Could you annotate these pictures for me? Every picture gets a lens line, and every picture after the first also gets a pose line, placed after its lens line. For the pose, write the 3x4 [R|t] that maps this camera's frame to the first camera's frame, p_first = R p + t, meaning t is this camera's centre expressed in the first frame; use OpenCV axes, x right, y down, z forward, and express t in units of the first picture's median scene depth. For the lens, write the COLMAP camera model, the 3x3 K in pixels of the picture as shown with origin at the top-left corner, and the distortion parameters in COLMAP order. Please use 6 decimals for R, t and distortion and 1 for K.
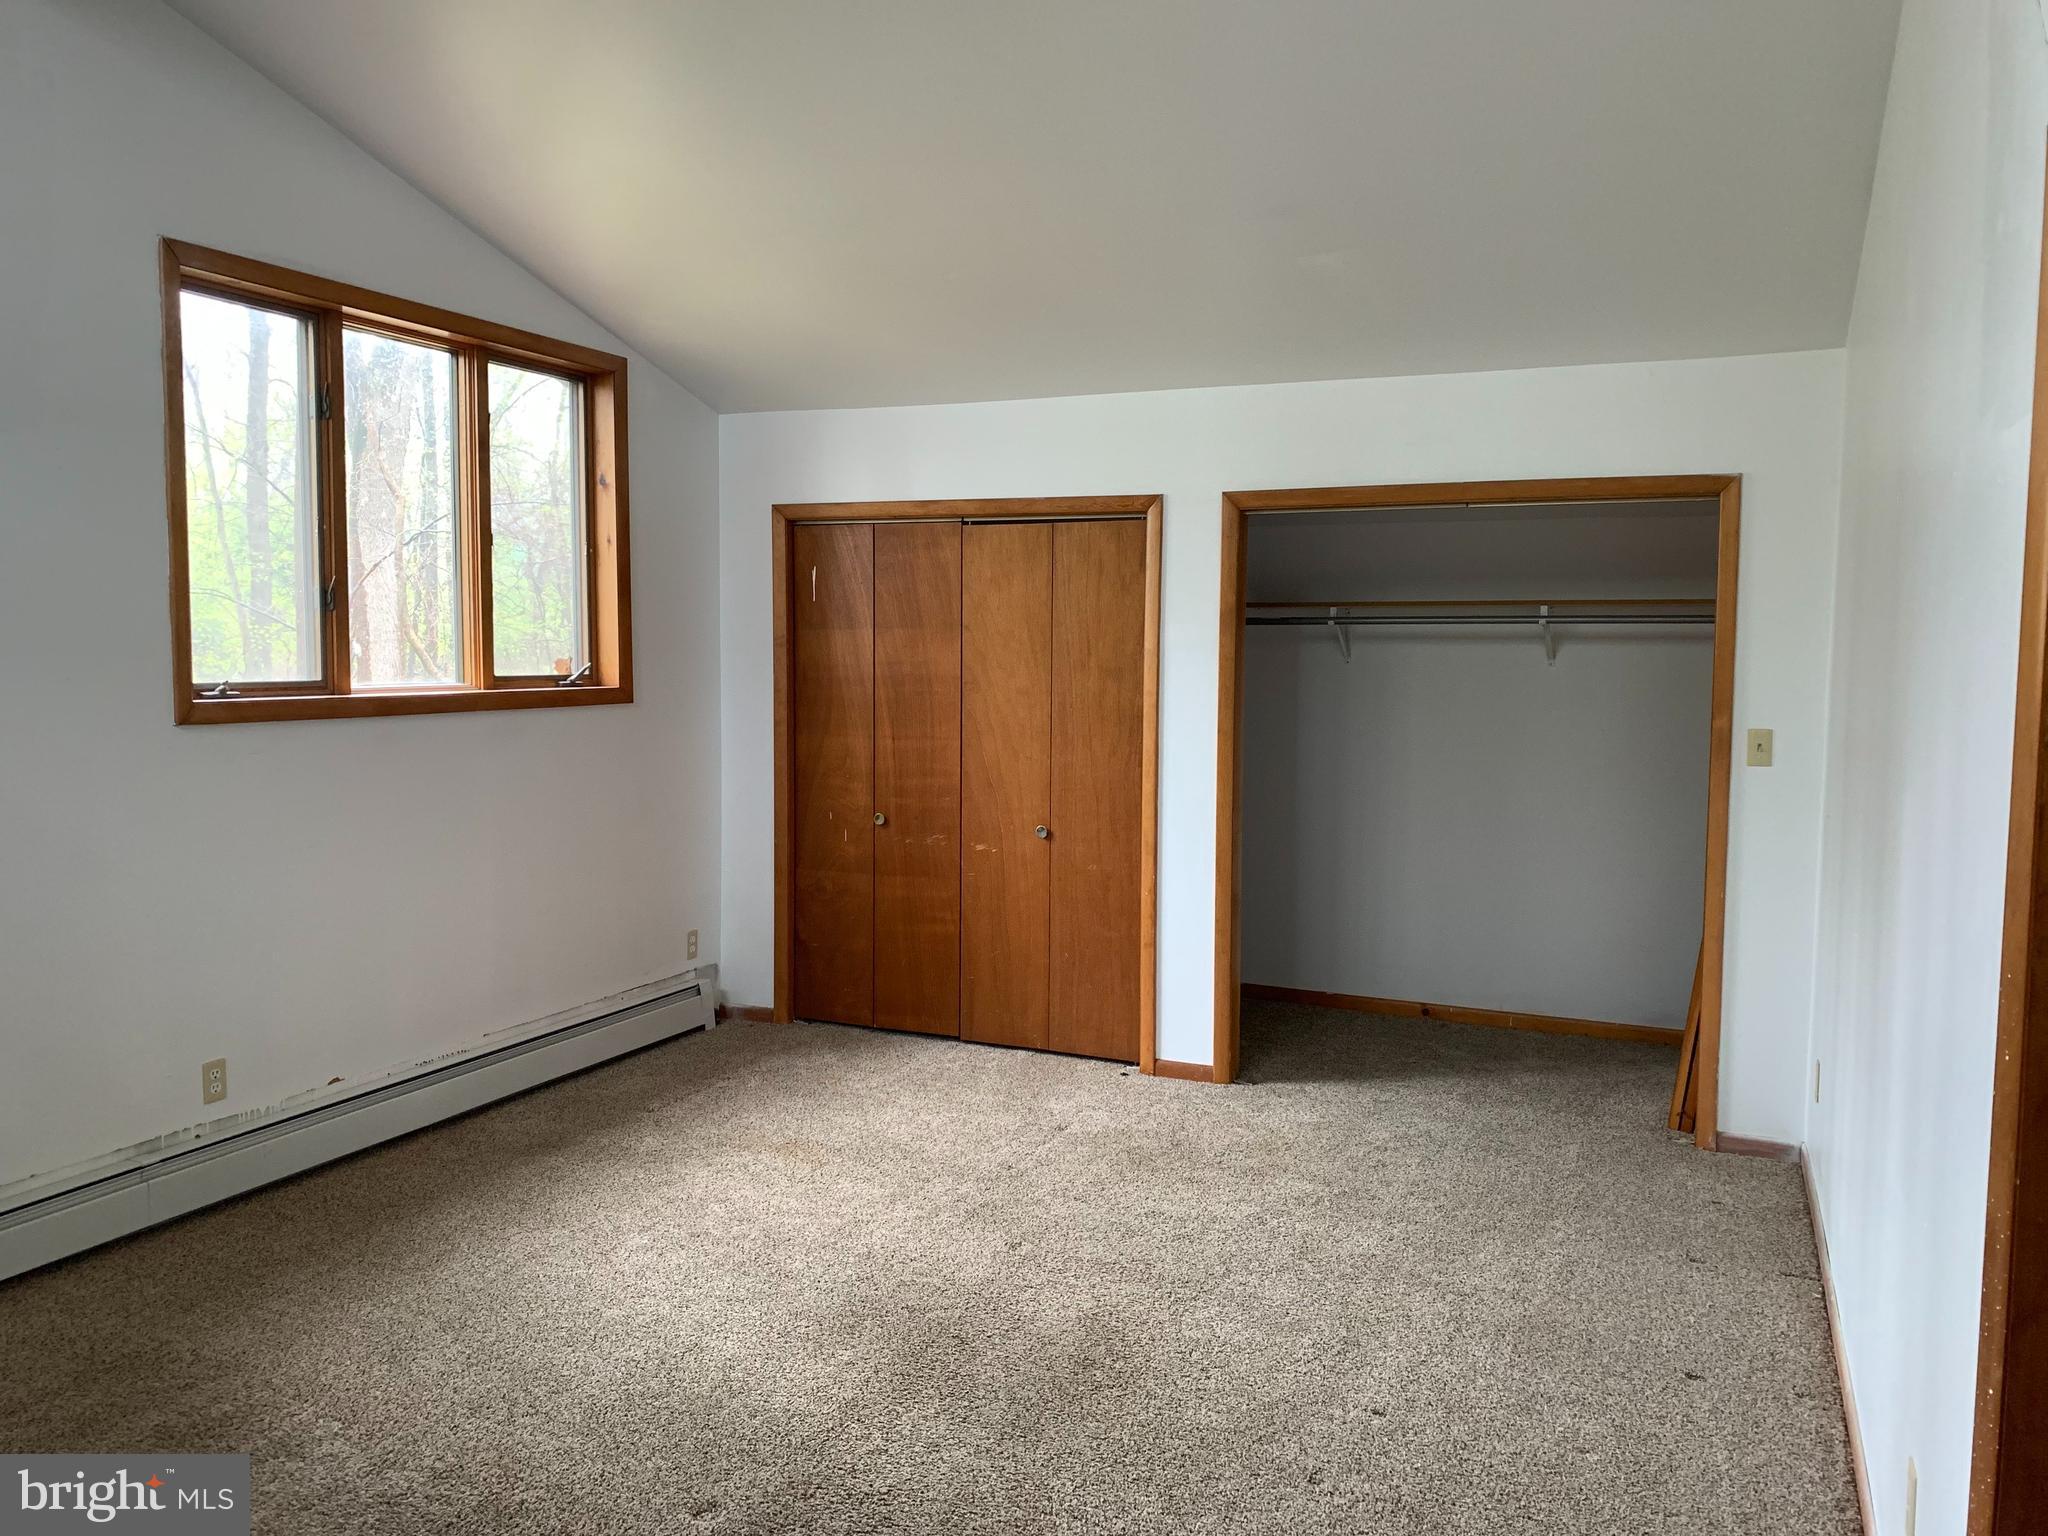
lens RADIAL K [[1546.4, 0, 1024.3], [0, 1546.4, 765.8], [0, 0, 1]] dist [0.058267, -0.091516]
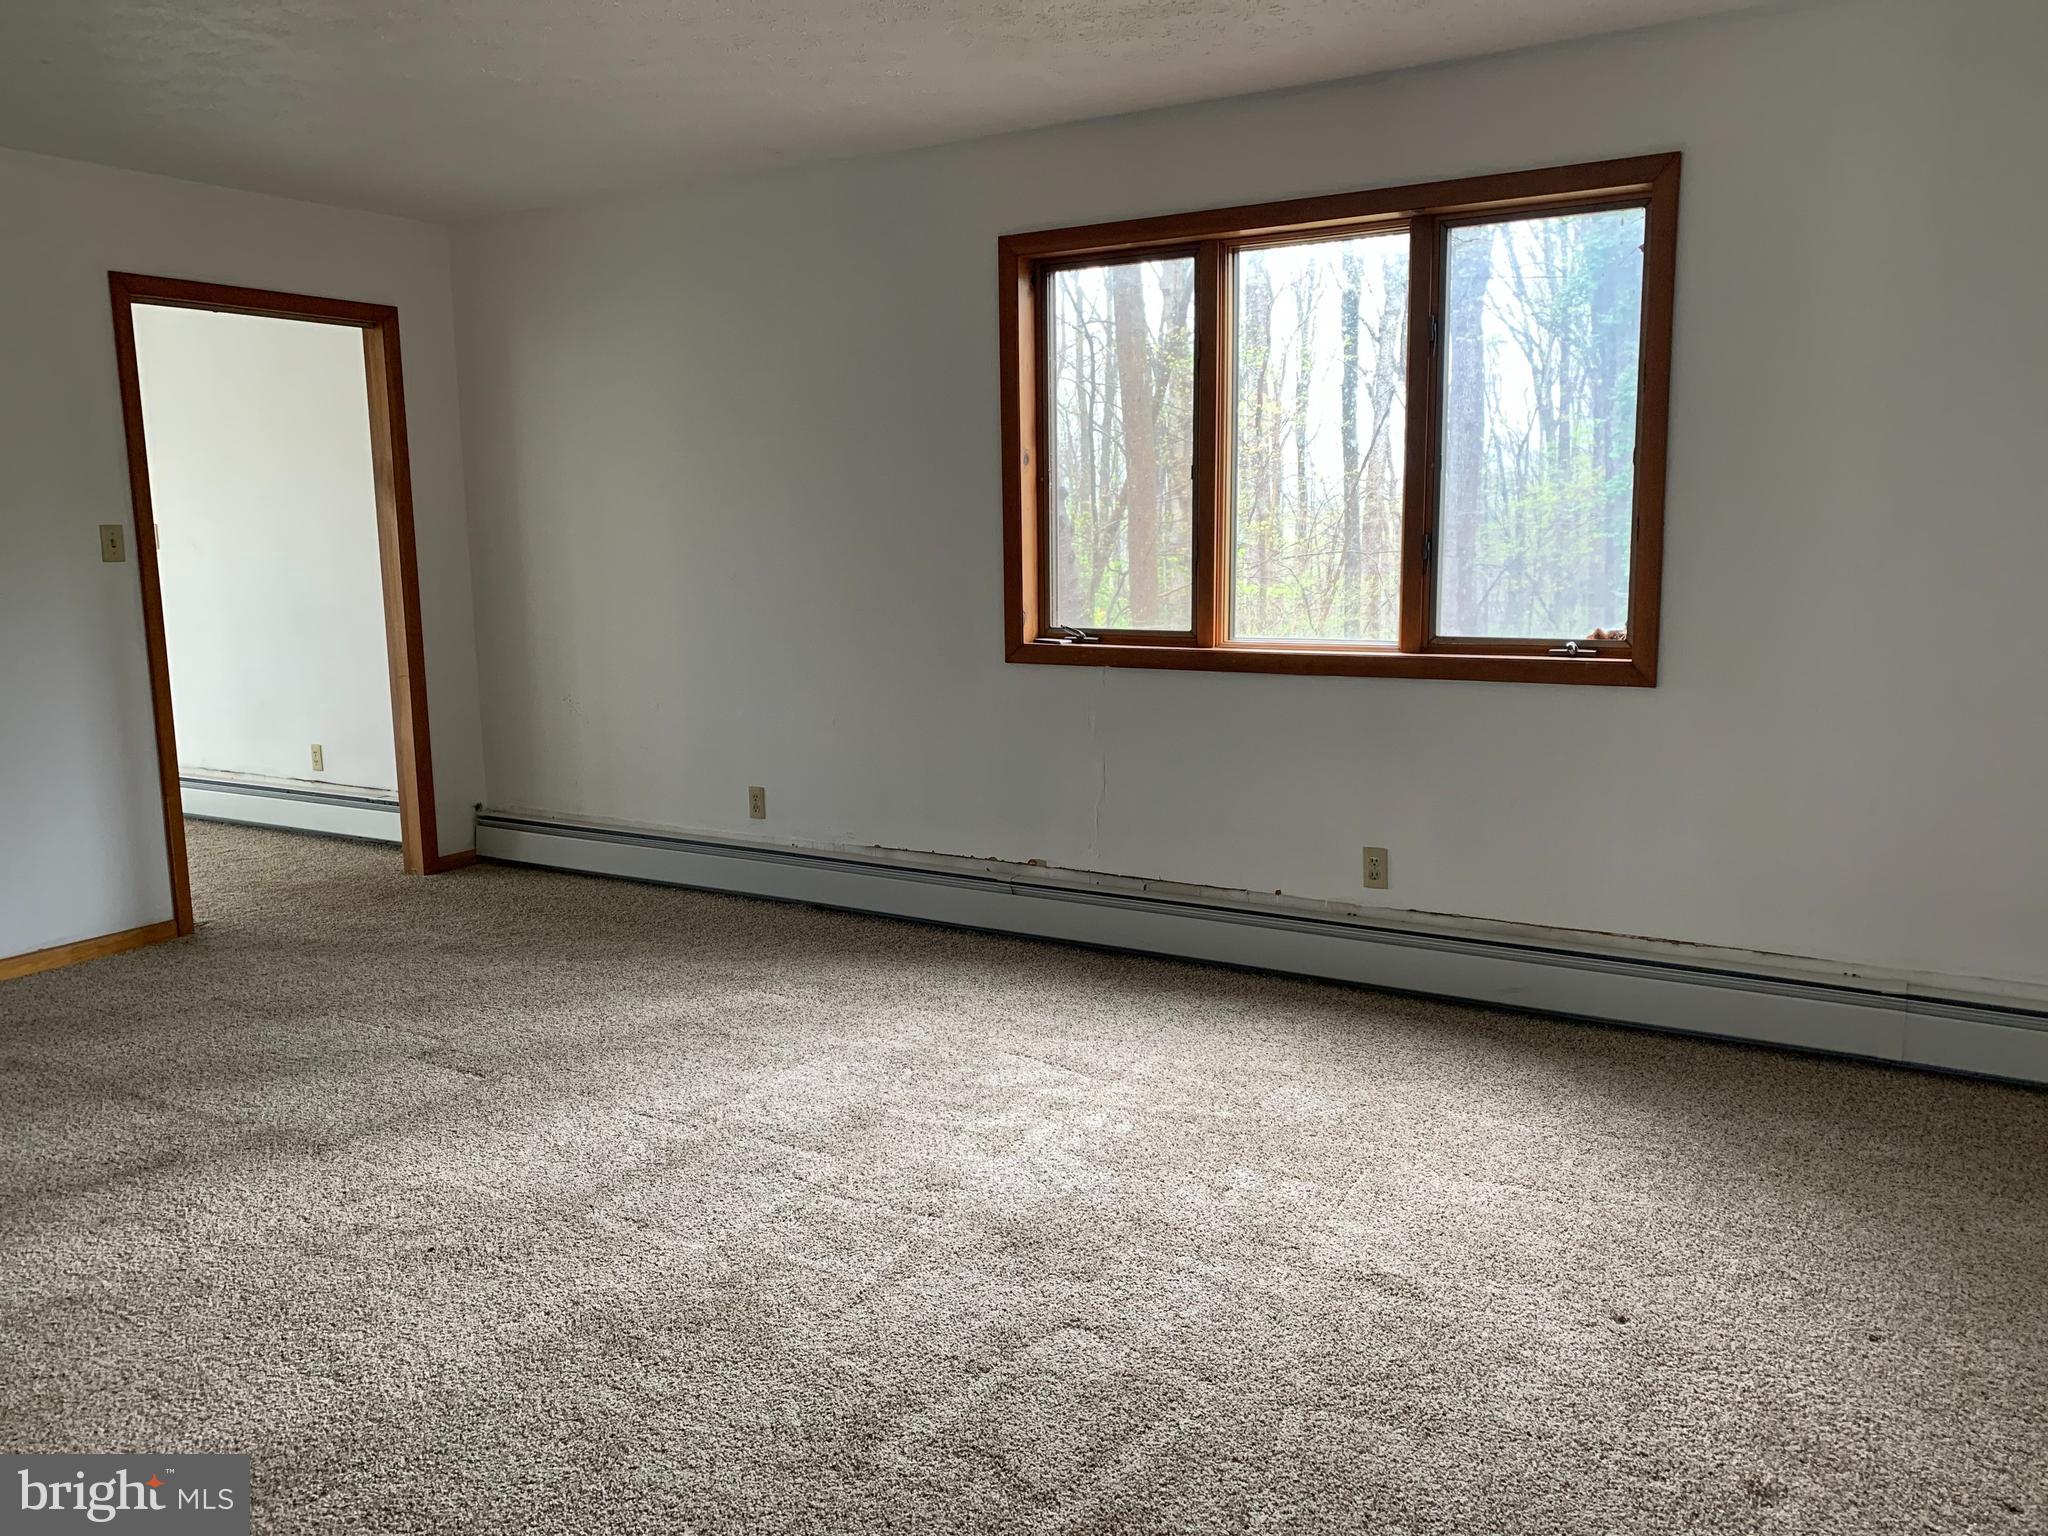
lens RADIAL K [[1546.4, 0, 1024.1], [0, 1546.4, 770.3], [0, 0, 1]] dist [0.058267, -0.091516]
pose [[-0.096468, 0.096478, -0.990649, 0.515710], [-0.098842, 0.989443, 0.105985, -0.059982], [0.990416, 0.108141, -0.085914, 0.973451]]
